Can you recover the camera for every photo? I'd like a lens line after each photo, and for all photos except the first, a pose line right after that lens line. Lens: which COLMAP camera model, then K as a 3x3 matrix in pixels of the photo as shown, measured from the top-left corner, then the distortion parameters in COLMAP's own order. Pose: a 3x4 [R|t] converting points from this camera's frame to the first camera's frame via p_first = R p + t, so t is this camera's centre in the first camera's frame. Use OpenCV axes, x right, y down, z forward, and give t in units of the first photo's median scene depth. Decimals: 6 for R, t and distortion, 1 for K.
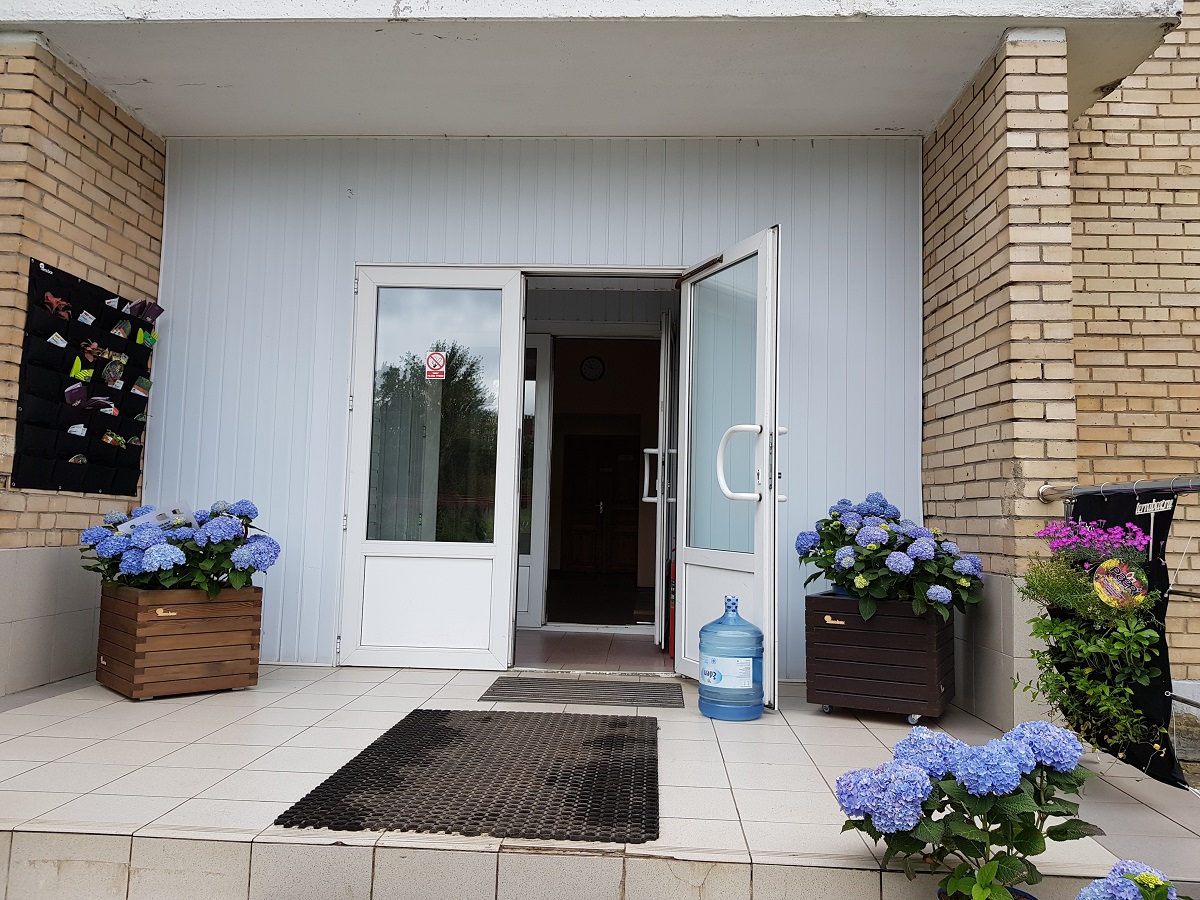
lens RADIAL K [[935.0, 0, 604.5], [0, 935.0, 438.0], [0, 0, 1]] dist [0.072431, -0.128781]
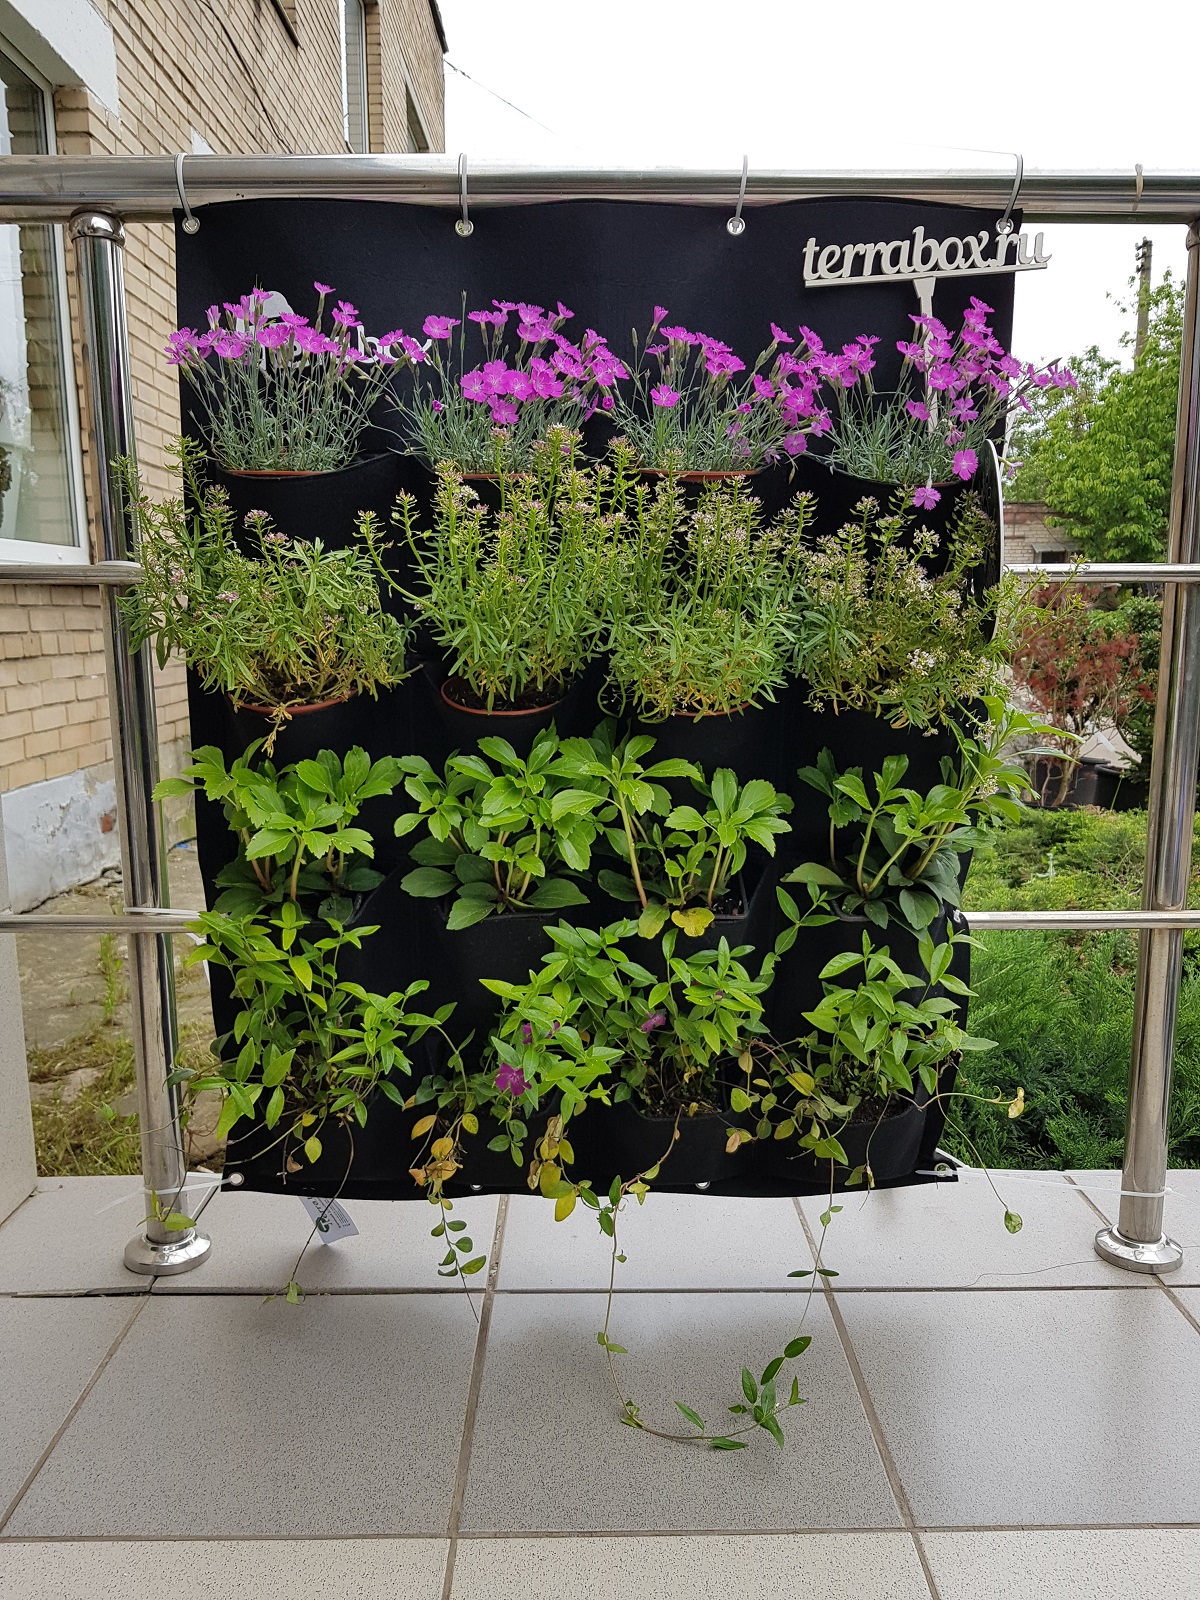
lens RADIAL K [[1246.7, 0, 603.7], [0, 1246.7, 808.0], [0, 0, 1]] dist [0.072431, -0.128781]
pose [[-0.062234, -0.186568, 0.980469, 0.154397], [-0.085938, 0.979726, 0.180972, 0.122807], [-0.994355, -0.072997, -0.077005, 0.806841]]
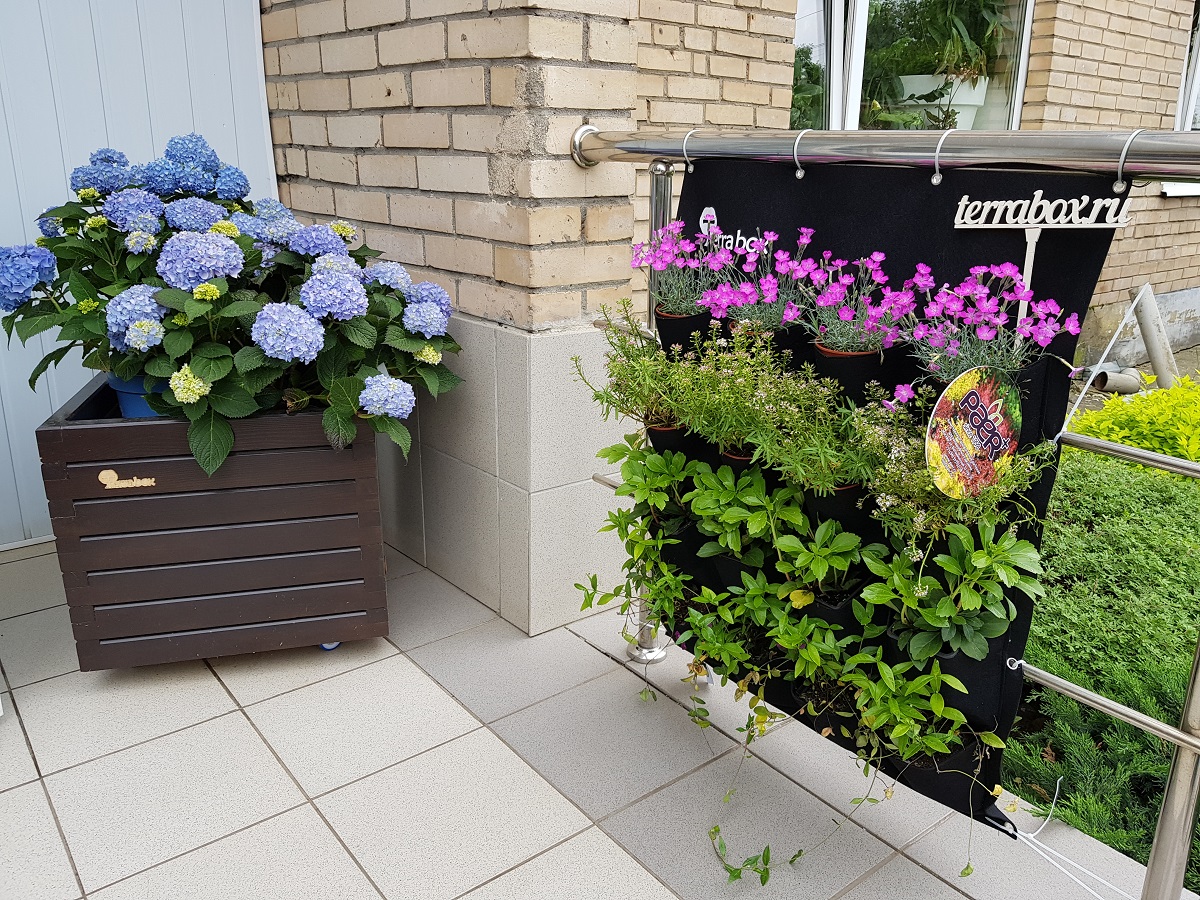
lens RADIAL K [[935.0, 0, 604.5], [0, 935.0, 438.0], [0, 0, 1]] dist [0.072431, -0.128781]
pose [[0.747020, -0.209708, 0.630860, 0.149264], [-0.053671, 0.926823, 0.371644, 0.019361], [-0.662632, -0.311484, 0.681100, 0.608373]]
